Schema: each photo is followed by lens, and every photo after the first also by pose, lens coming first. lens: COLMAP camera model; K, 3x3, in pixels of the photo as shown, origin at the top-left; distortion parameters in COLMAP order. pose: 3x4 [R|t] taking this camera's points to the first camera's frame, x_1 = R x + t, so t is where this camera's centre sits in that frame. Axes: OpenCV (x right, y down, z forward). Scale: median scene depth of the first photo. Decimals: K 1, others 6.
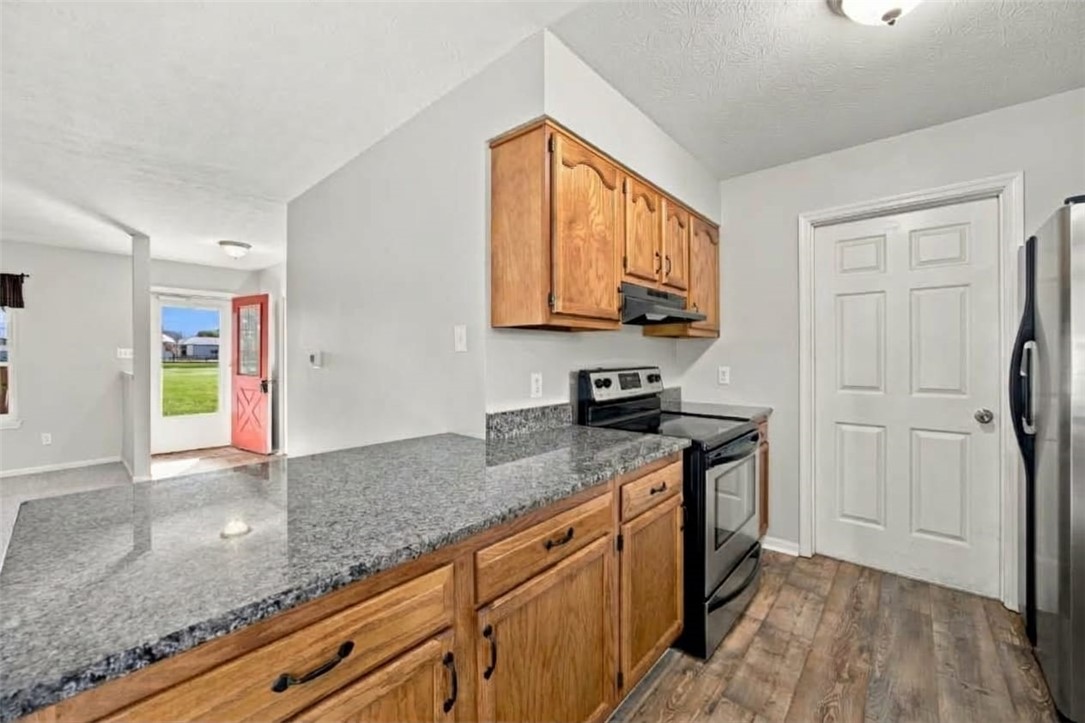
lens RADIAL K [[421.9, 0, 543.6], [0, 421.9, 357.2], [0, 0, 1]] dist [-0.019624, 0.004452]
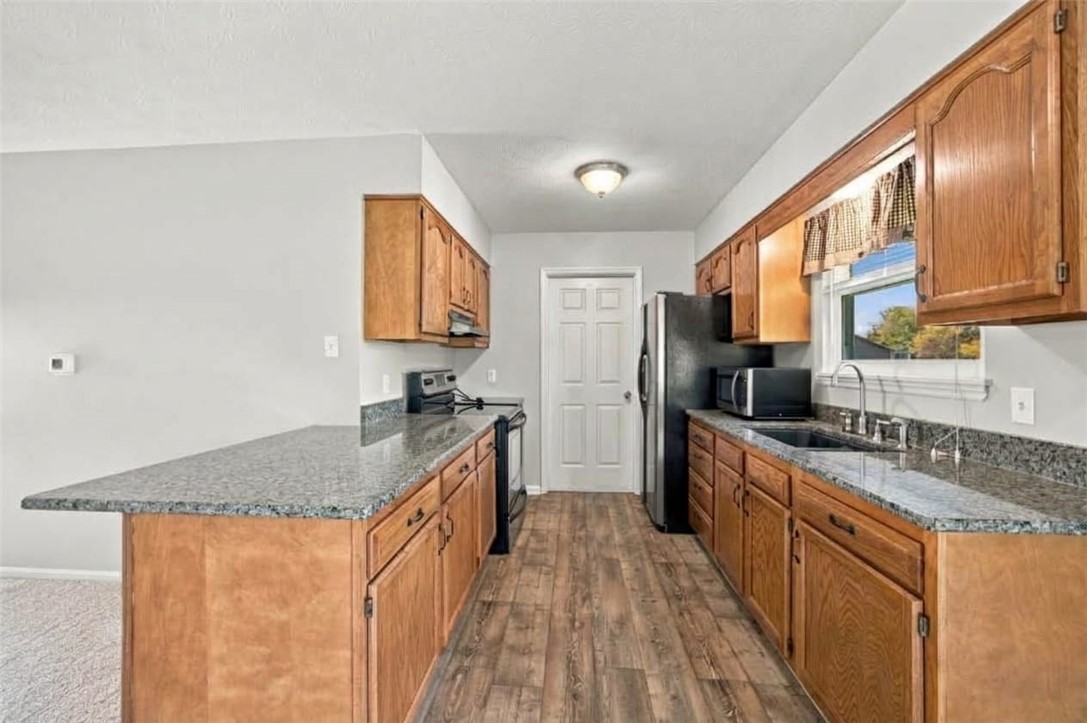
lens RADIAL K [[434.0, 0, 545.3], [0, 434.0, 362.4], [0, 0, 1]] dist [-0.024905, 0.007801]
pose [[0.795798, 0.002371, 0.605558, -0.392423], [-0.001660, 0.999997, -0.001733, 0.001777], [-0.605560, 0.000374, 0.795799, -0.310989]]
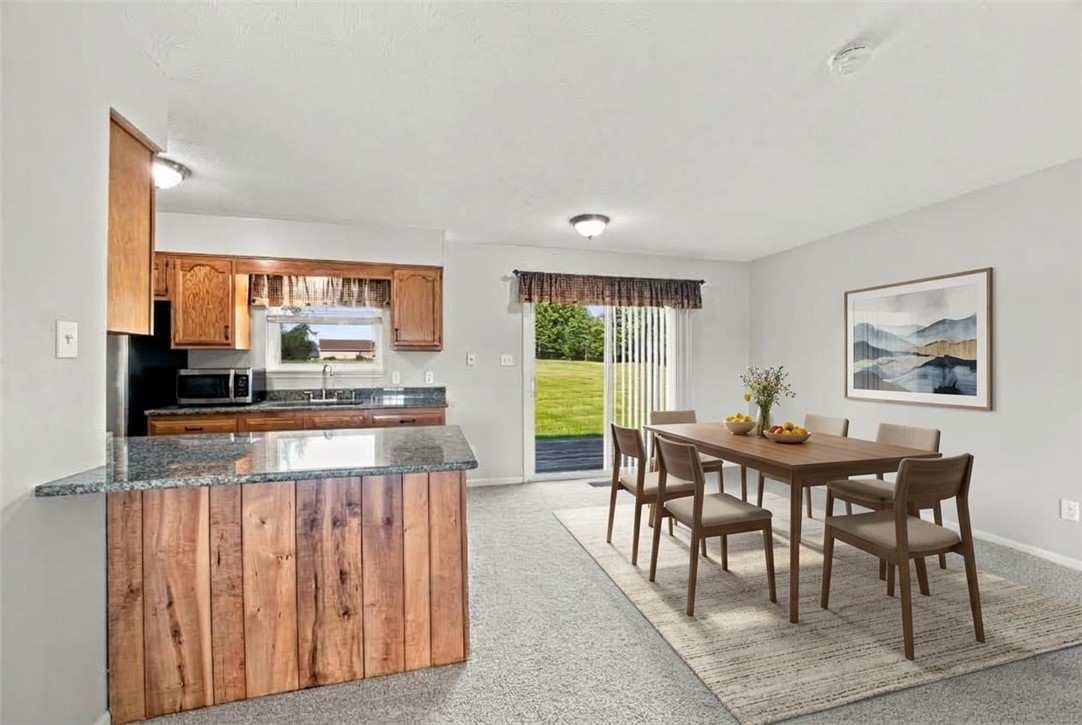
lens RADIAL K [[432.0, 0, 542.5], [0, 432.0, 360.4], [0, 0, 1]] dist [-0.024905, 0.007801]
pose [[-0.825424, 0.006531, 0.564476, -1.069045], [0.005402, 0.999979, -0.003670, -0.002080], [-0.564488, 0.000020, -0.825441, 0.972575]]
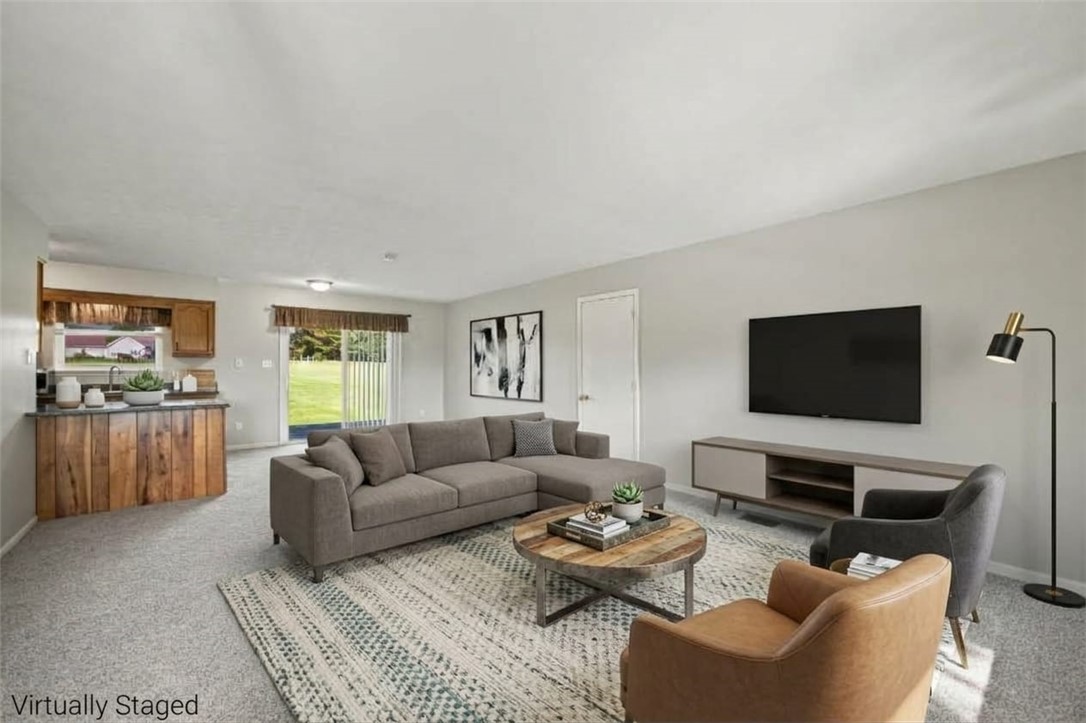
lens RADIAL K [[433.6, 0, 546.8], [0, 433.6, 365.1], [0, 0, 1]] dist [-0.024905, 0.007801]
pose [[-0.985989, -0.002236, 0.166797, -2.230938], [-0.002044, 0.999997, 0.001322, -0.012679], [-0.166800, 0.000963, -0.985990, 2.037218]]
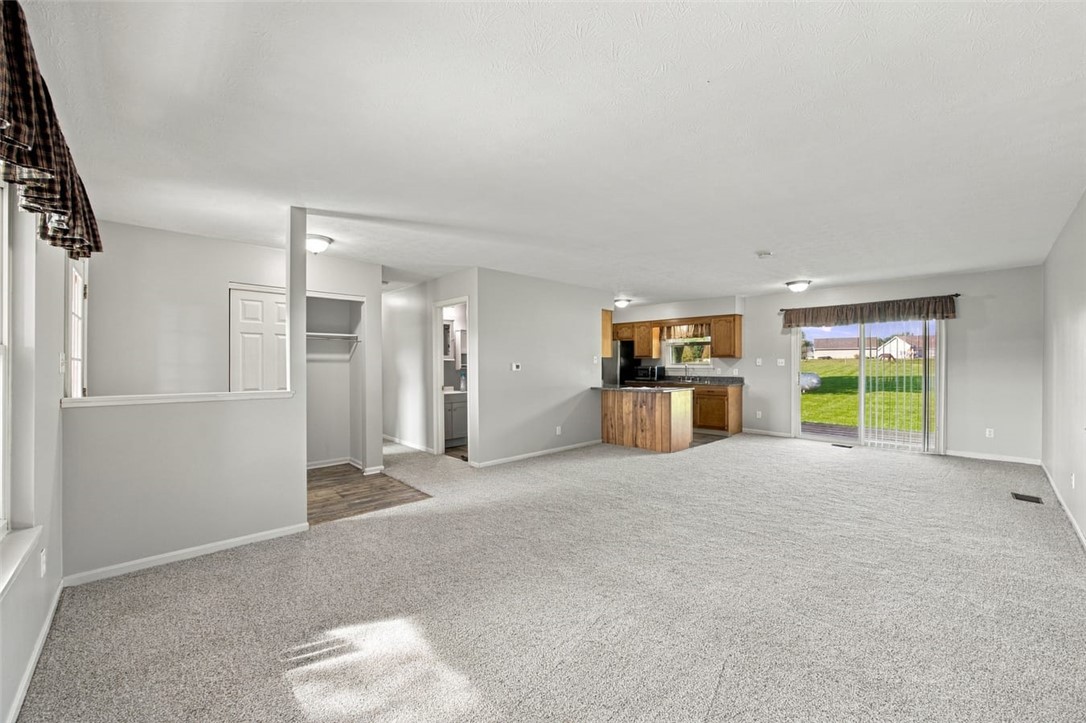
lens RADIAL K [[433.6, 0, 547.2], [0, 433.6, 362.8], [0, 0, 1]] dist [-0.024905, 0.007801]
pose [[0.084230, 0.001795, 0.996445, -3.333747], [0.004217, 0.999989, -0.002157, -0.011138], [-0.996437, 0.004384, 0.084221, 0.936617]]
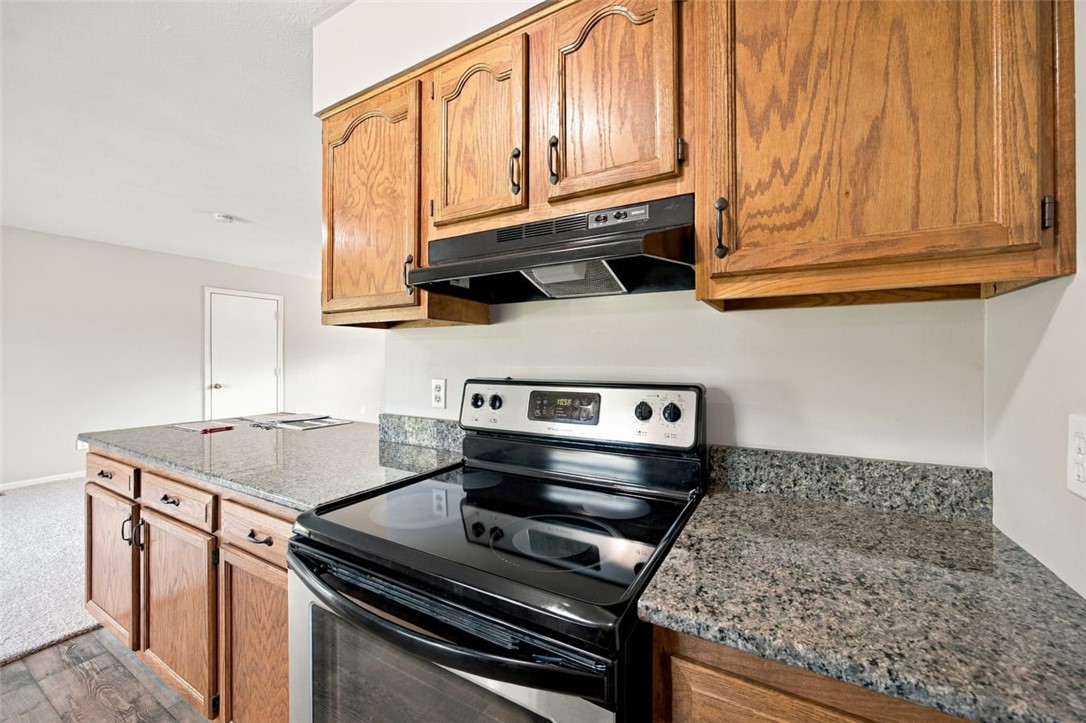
lens RADIAL K [[422.3, 0, 542.3], [0, 422.3, 359.0], [0, 0, 1]] dist [-0.019624, 0.004452]
pose [[0.191025, 0.004326, -0.981576, 0.778115], [-0.007546, 0.999967, 0.002938, -0.005087], [0.981556, 0.006846, 0.191051, 0.961787]]
